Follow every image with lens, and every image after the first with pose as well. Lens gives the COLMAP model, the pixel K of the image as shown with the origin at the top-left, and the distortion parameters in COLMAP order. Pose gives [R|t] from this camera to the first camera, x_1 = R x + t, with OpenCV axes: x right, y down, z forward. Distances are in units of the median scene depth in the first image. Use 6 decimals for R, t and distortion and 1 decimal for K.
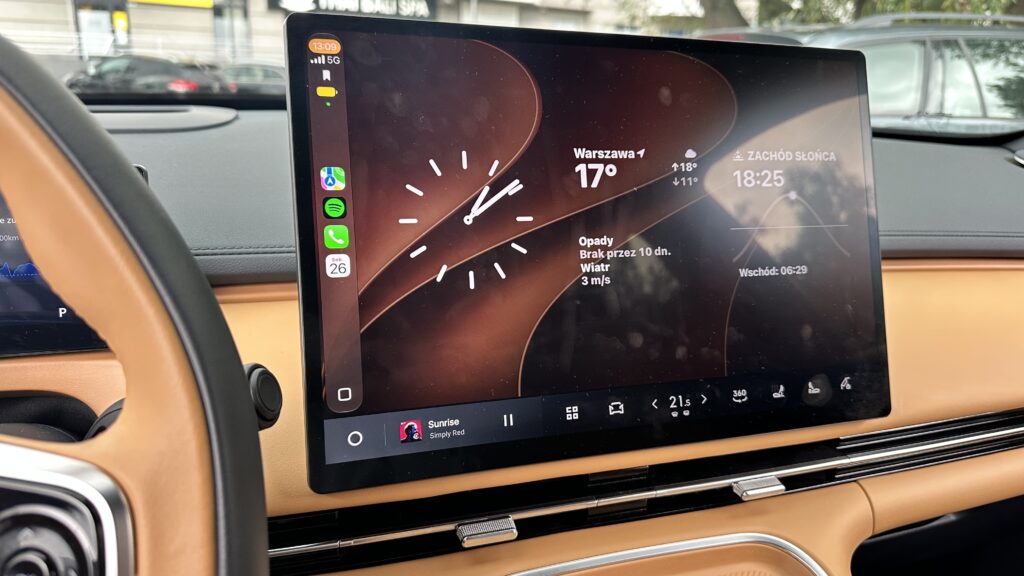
lens RADIAL K [[730.9, 0, 512.0], [0, 730.9, 288.0], [0, 0, 1]] dist [0.127861, -0.206029]
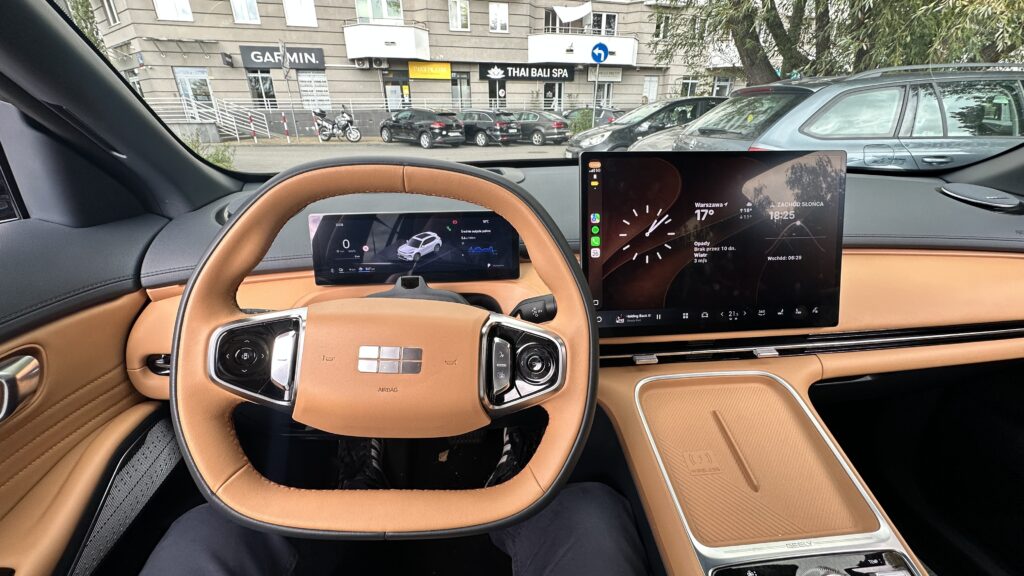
lens RADIAL K [[409.6, 0, 509.0], [0, 409.6, 287.8], [0, 0, 1]] dist [-0.000284, -0.000144]
pose [[0.972605, 0.056768, -0.225426, -0.173541], [-0.027394, 0.990957, 0.131357, -0.076406], [0.230844, -0.121583, 0.965364, -0.396107]]
